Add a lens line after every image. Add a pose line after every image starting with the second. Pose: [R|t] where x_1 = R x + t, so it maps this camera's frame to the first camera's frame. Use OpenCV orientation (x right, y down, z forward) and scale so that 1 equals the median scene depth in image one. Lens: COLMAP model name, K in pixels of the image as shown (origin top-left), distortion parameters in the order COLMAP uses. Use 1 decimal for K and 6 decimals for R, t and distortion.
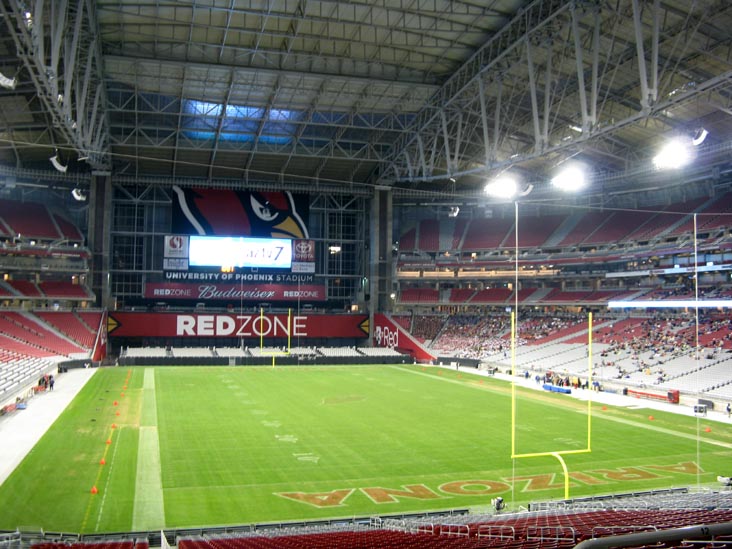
lens RADIAL K [[759.1, 0, 376.3], [0, 759.1, 263.2], [0, 0, 1]] dist [-0.198929, 0.235177]
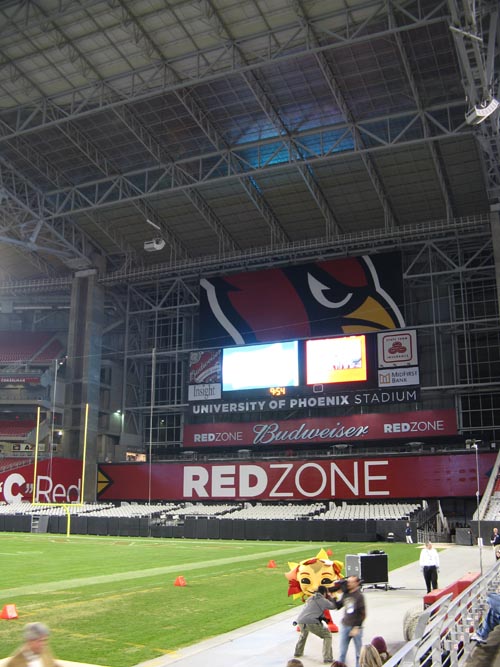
lens RADIAL K [[691.7, 0, 258.4], [0, 691.7, 342.4], [0, 0, 1]] dist [-0.198929, 0.235177]
pose [[0.757193, -0.161390, -0.632940, 0.163743], [0.047369, 0.980011, -0.193220, 0.078482], [0.651472, 0.116323, 0.749702, 0.562541]]
